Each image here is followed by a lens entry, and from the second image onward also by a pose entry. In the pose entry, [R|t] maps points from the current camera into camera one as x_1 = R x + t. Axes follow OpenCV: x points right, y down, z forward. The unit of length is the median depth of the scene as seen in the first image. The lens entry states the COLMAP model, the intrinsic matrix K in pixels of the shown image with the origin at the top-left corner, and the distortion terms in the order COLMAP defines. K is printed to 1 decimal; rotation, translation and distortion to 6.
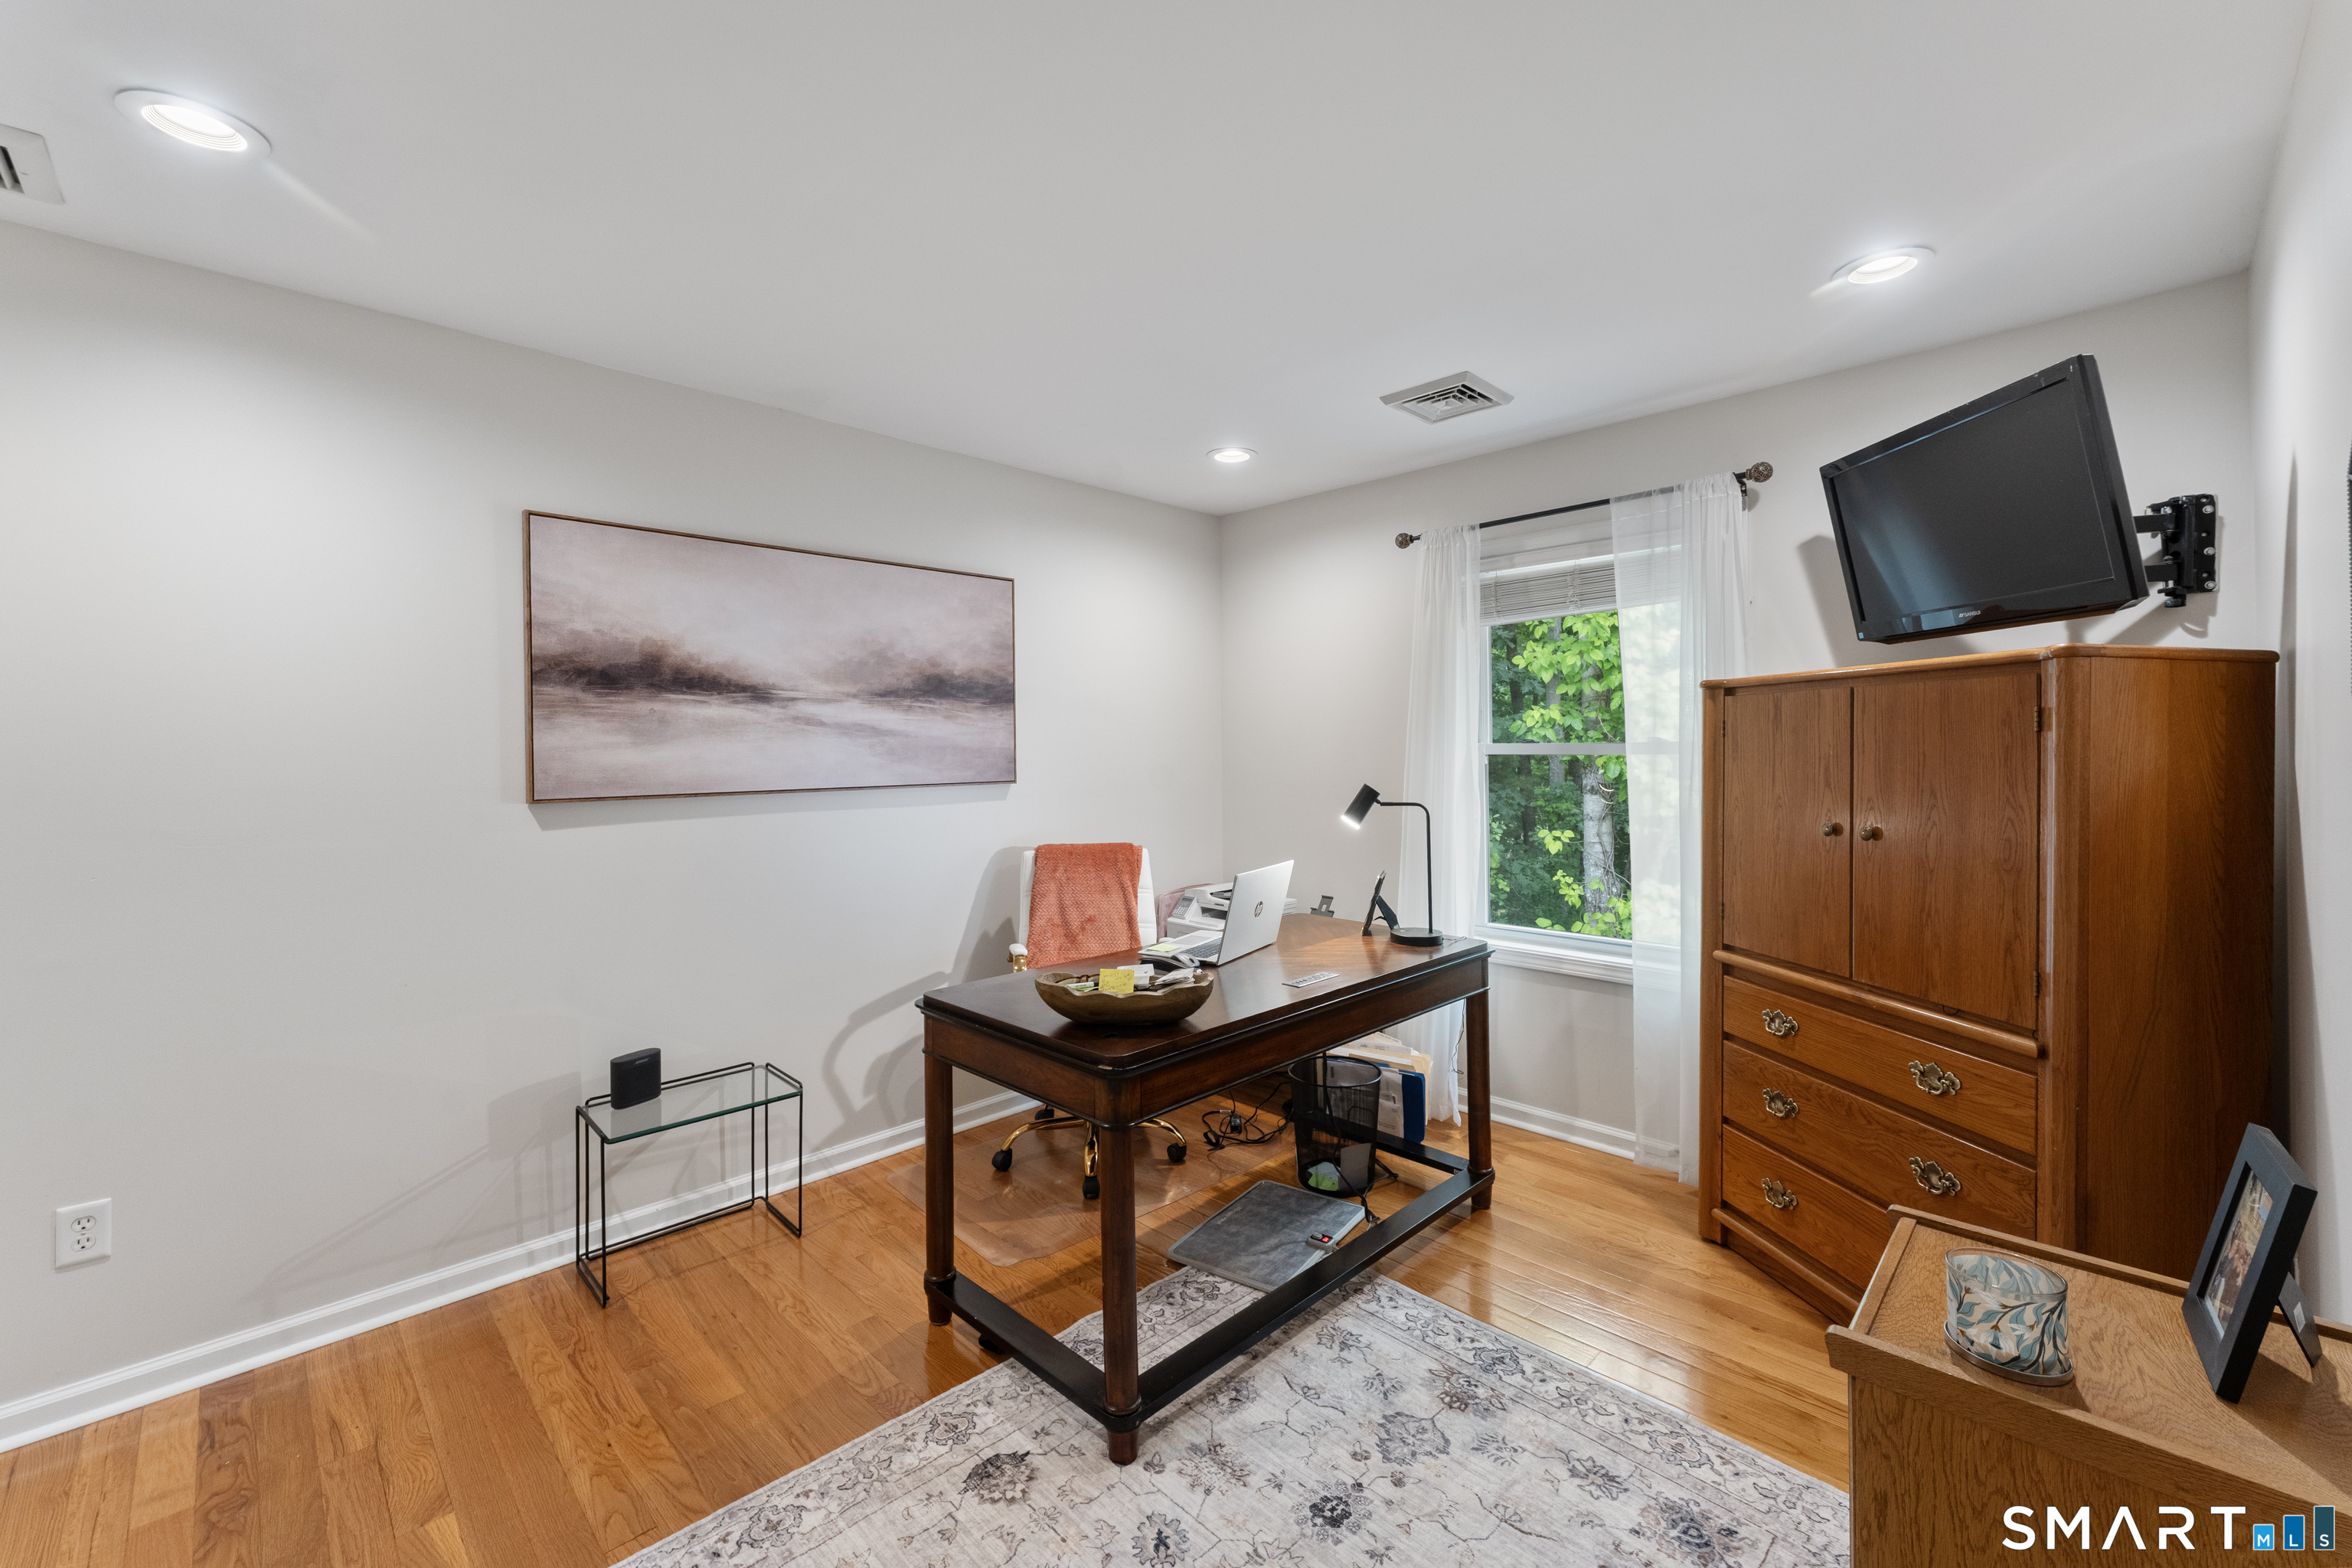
lens RADIAL K [[939.1, 0, 1184.0], [0, 939.1, 775.5], [0, 0, 1]] dist [0.000930, 0.000442]
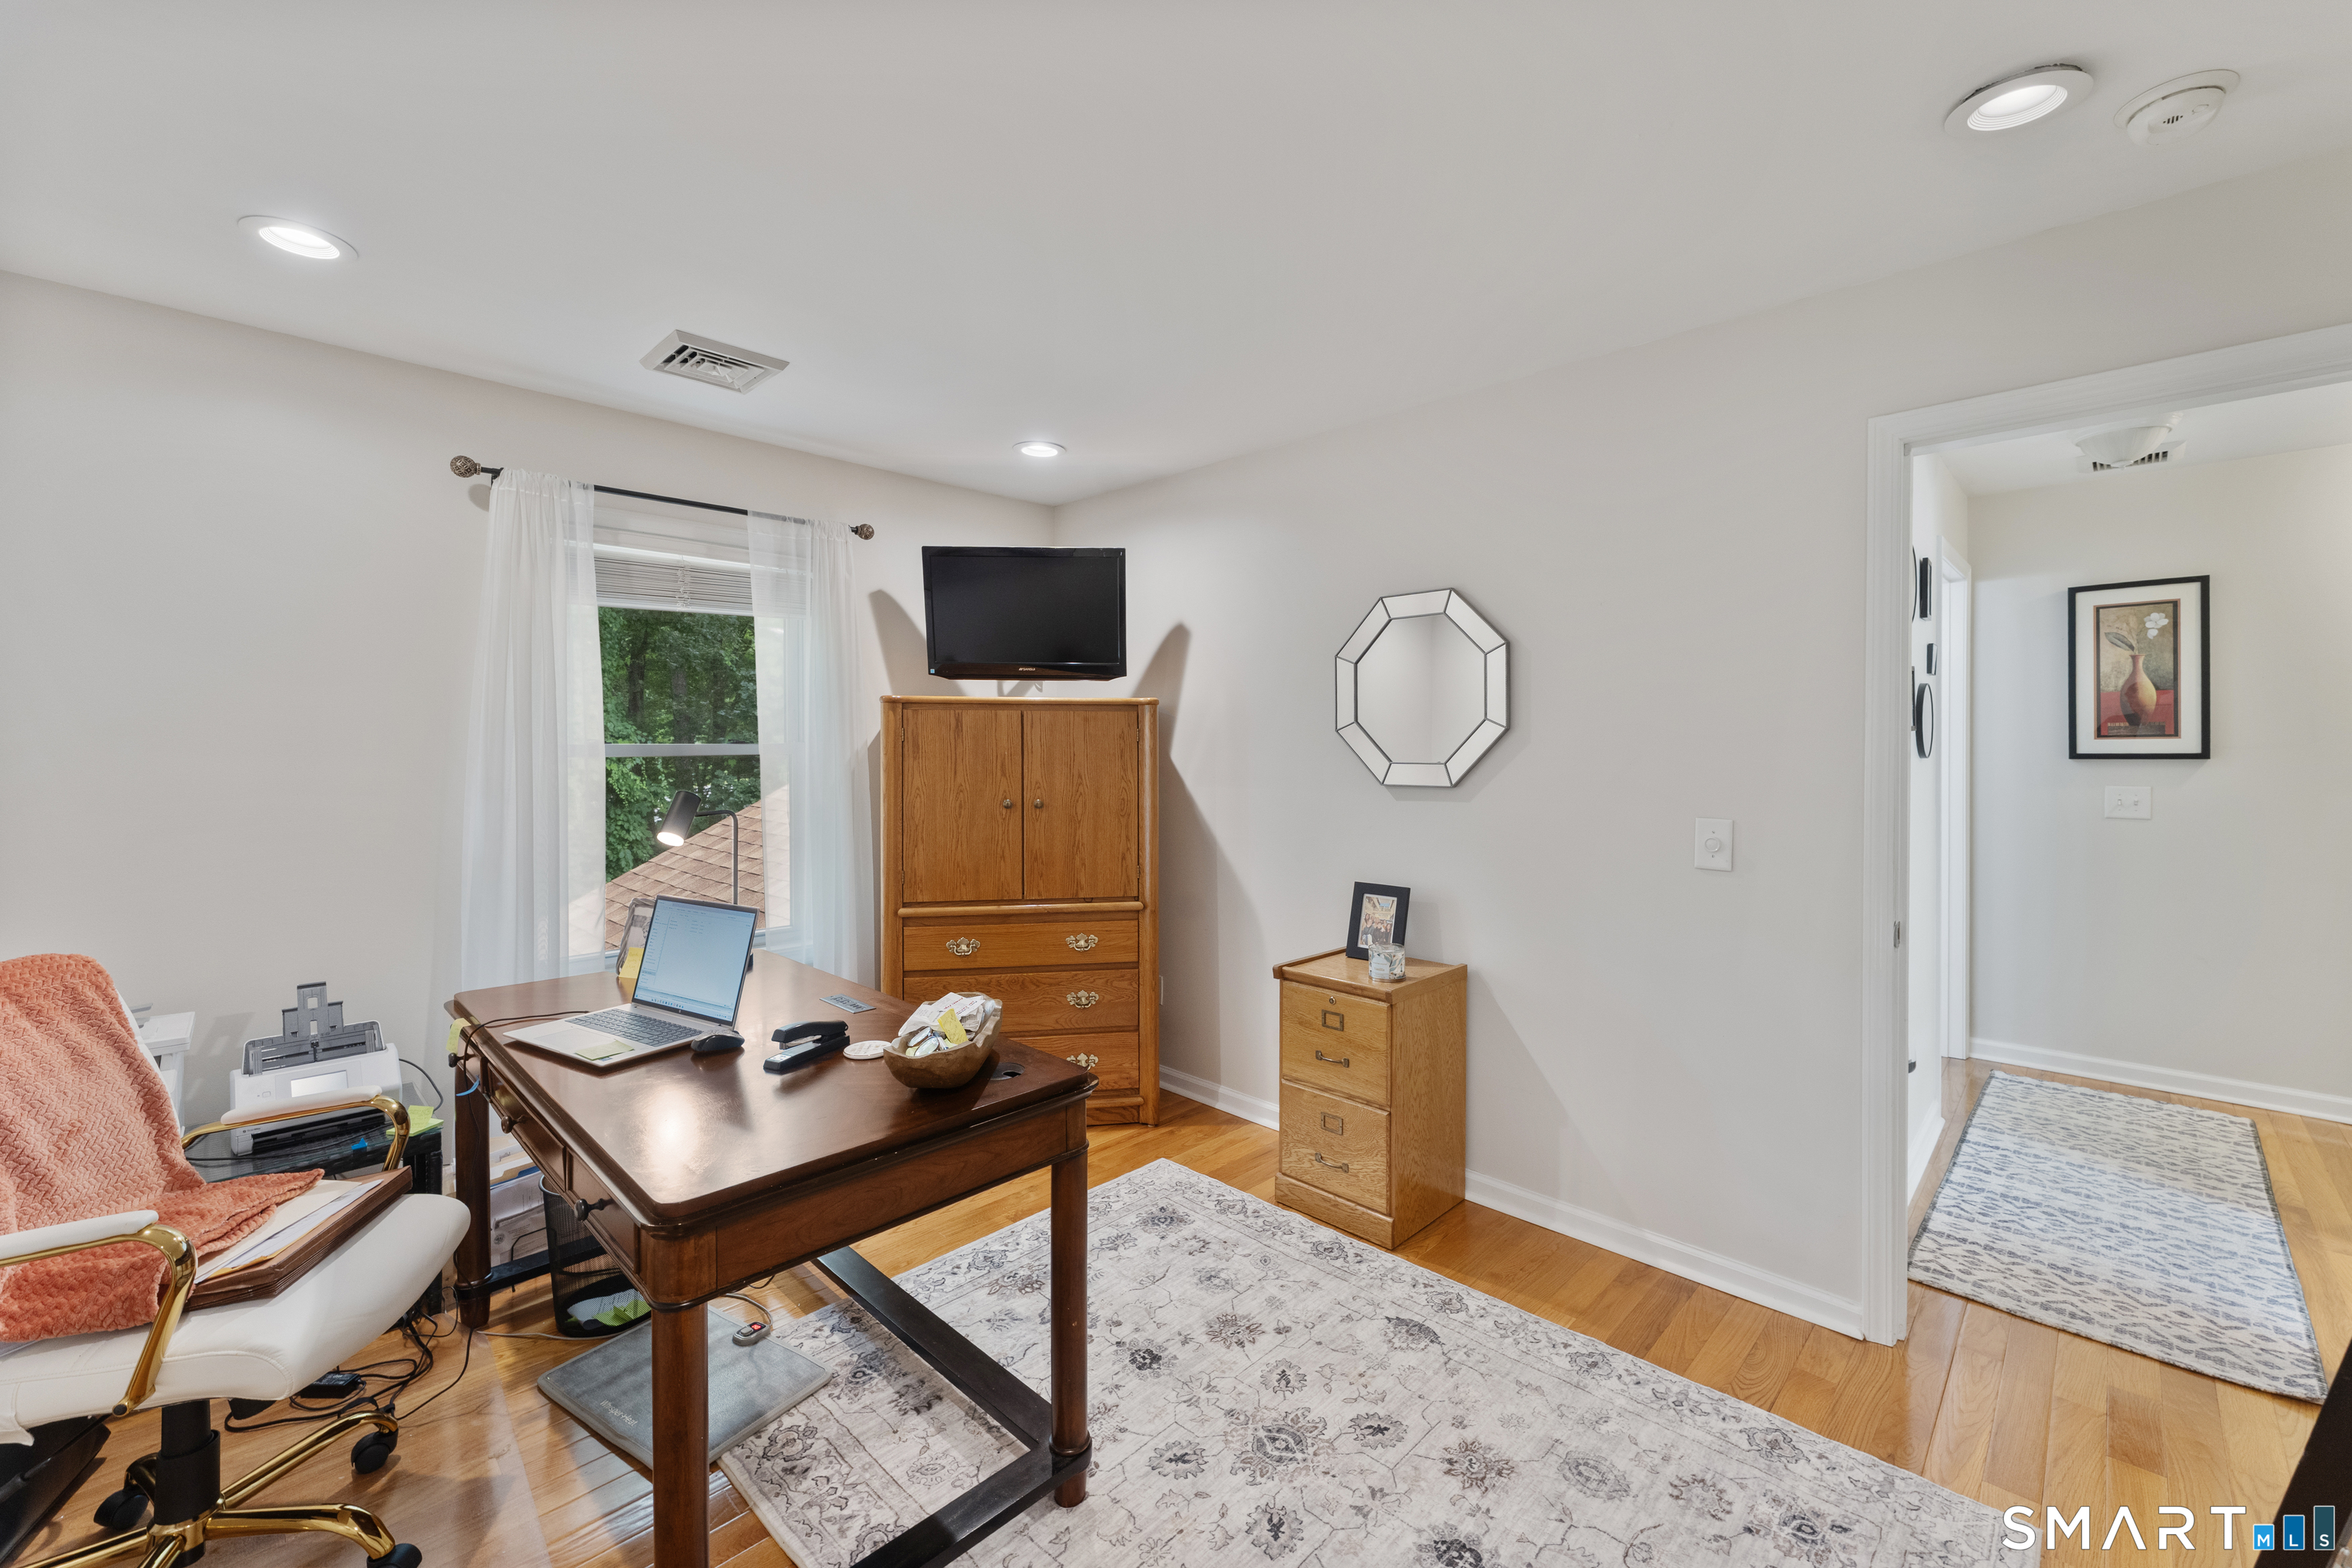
lens RADIAL K [[939.1, 0, 1184.0], [0, 939.1, 775.5], [0, 0, 1]] dist [0.000930, 0.000442]
pose [[0.014200, -0.027510, 0.999521, -0.697430], [0.024747, 0.999325, 0.027153, -0.019045], [-0.999593, 0.024350, 0.014871, 0.595260]]
